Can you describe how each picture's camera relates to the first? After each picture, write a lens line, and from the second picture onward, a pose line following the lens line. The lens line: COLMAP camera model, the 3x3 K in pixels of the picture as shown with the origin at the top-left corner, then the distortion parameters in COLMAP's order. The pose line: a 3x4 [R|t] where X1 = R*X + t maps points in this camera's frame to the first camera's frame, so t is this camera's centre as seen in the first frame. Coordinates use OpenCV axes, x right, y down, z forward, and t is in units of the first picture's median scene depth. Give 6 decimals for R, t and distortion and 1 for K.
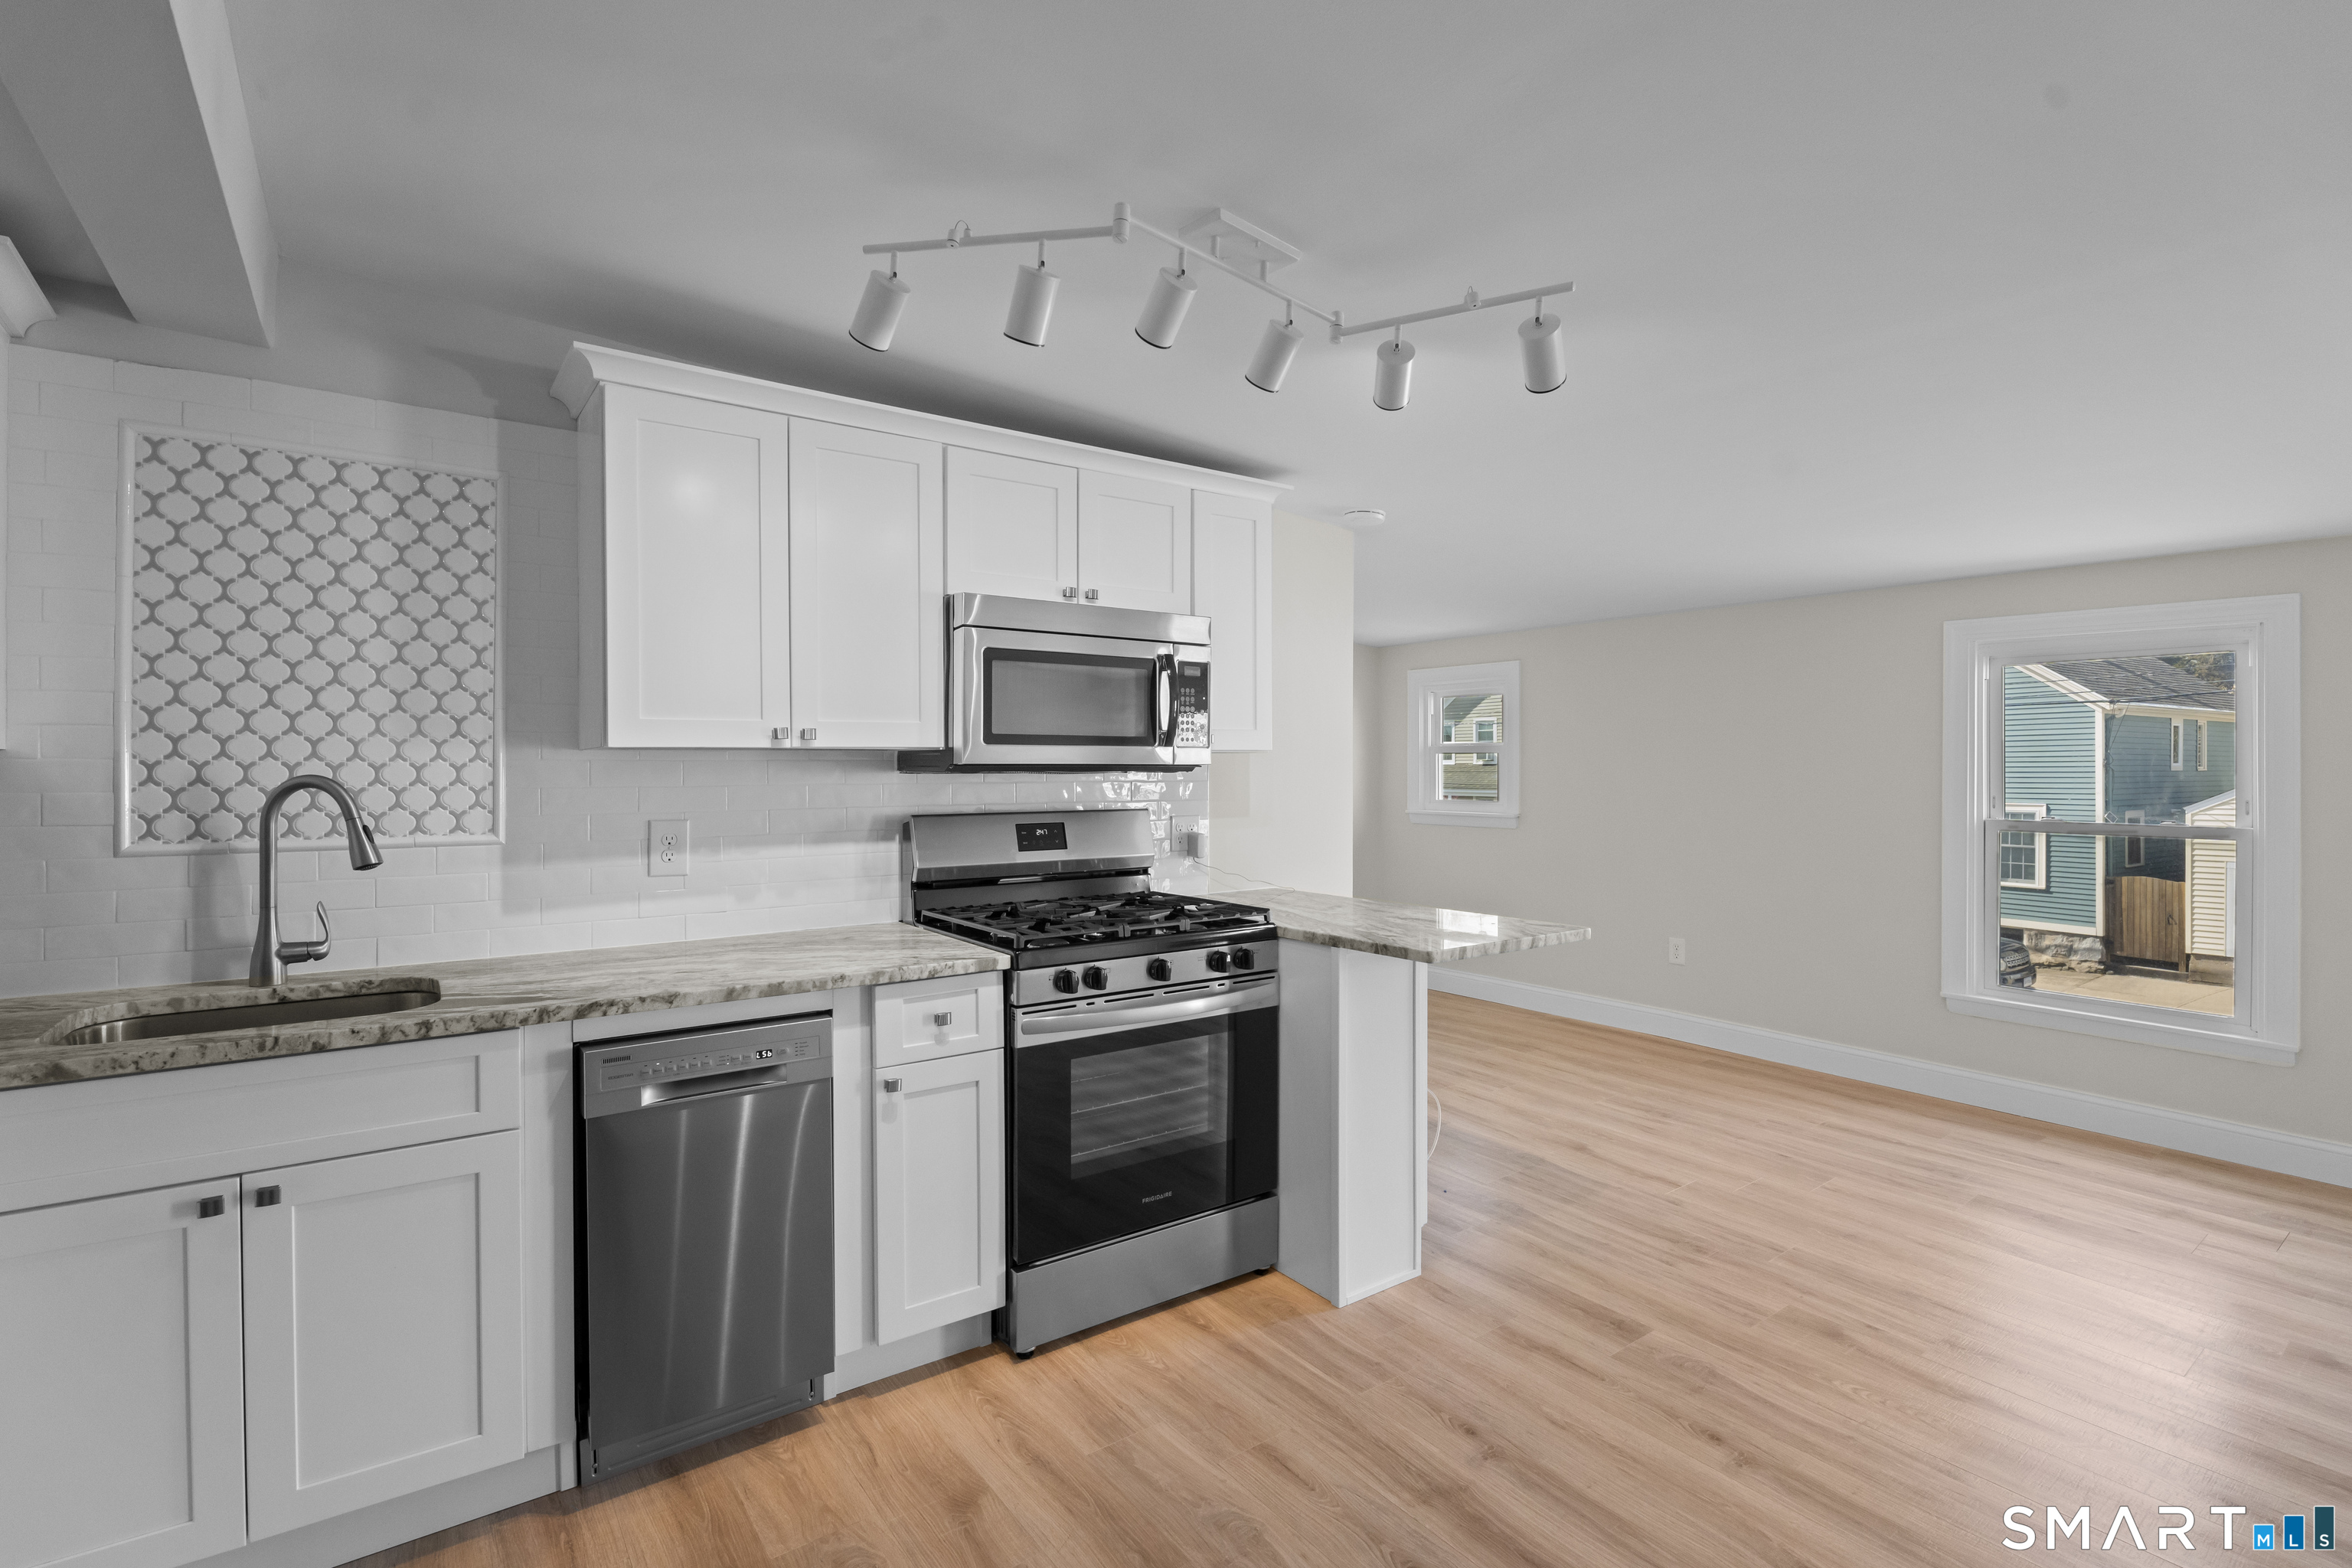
lens RADIAL K [[1072.8, 0, 1182.2], [0, 1072.8, 774.5], [0, 0, 1]] dist [-0.012439, -0.000906]
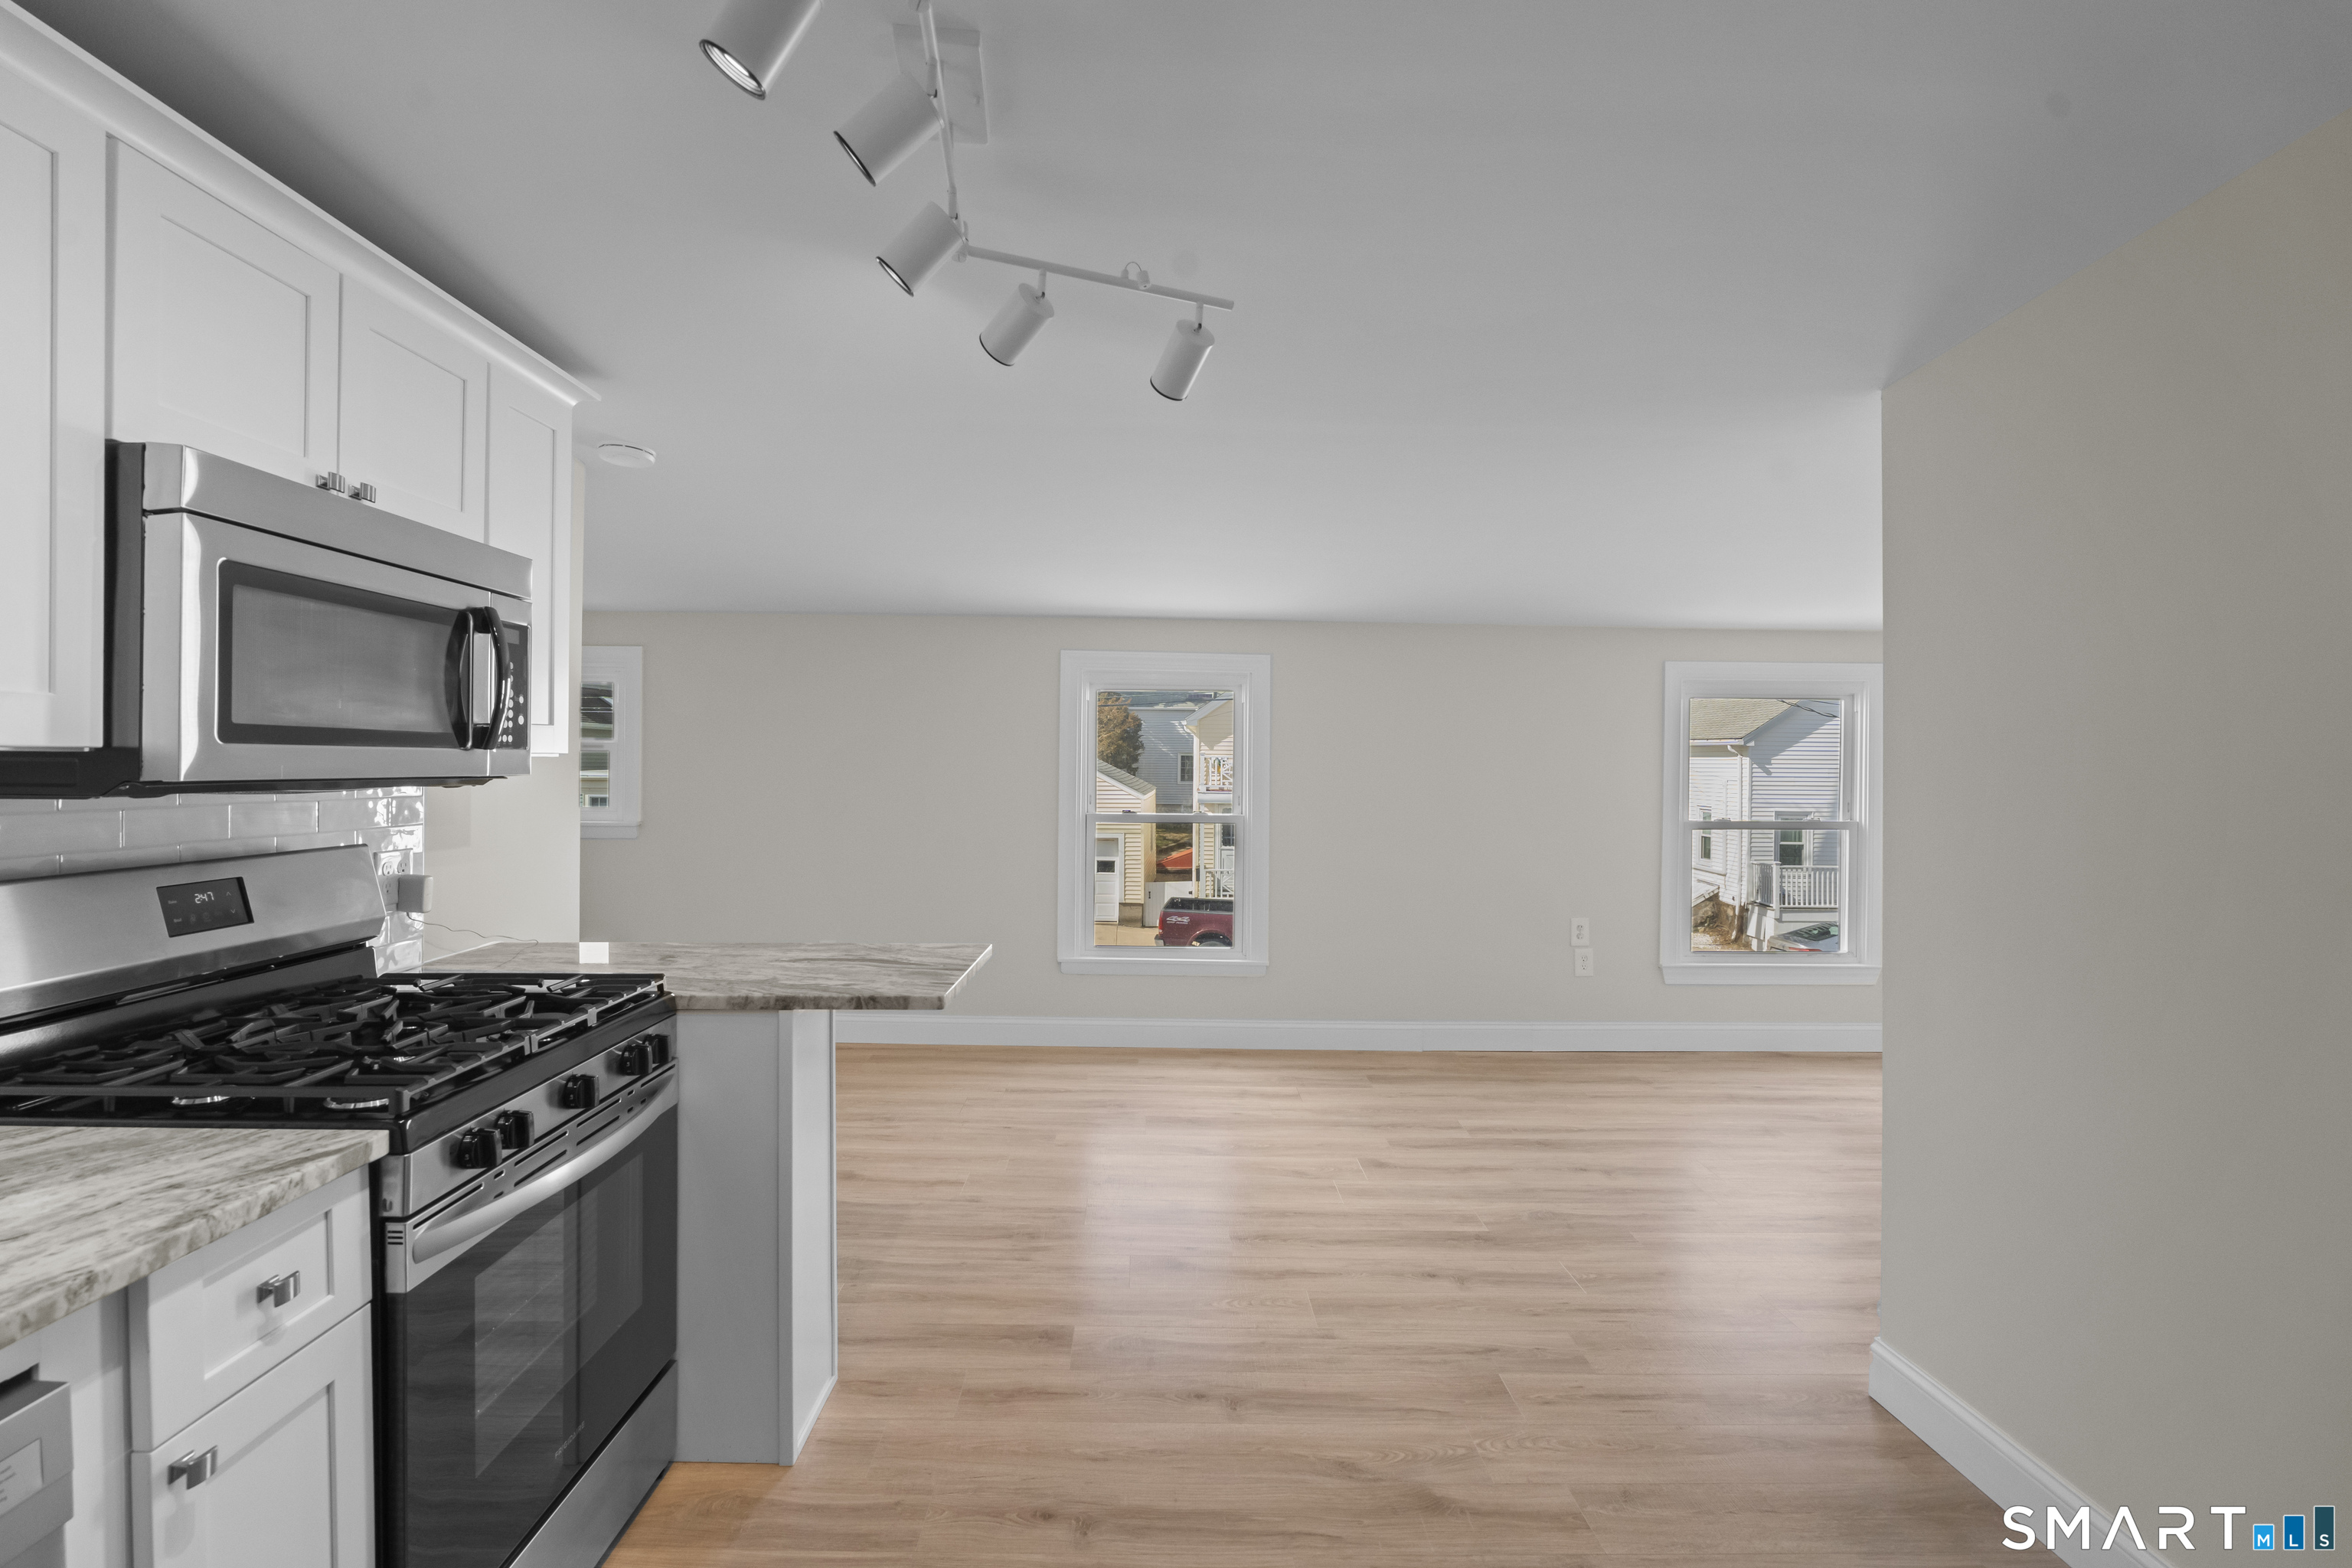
lens RADIAL K [[1072.8, 0, 1180.3], [0, 1072.8, 770.2], [0, 0, 1]] dist [-0.012439, -0.000906]
pose [[0.584020, -0.000564, 0.811739, -0.305412], [-0.000964, 0.999999, 0.001389, -0.014872], [-0.811739, -0.001594, 0.584018, 0.290350]]
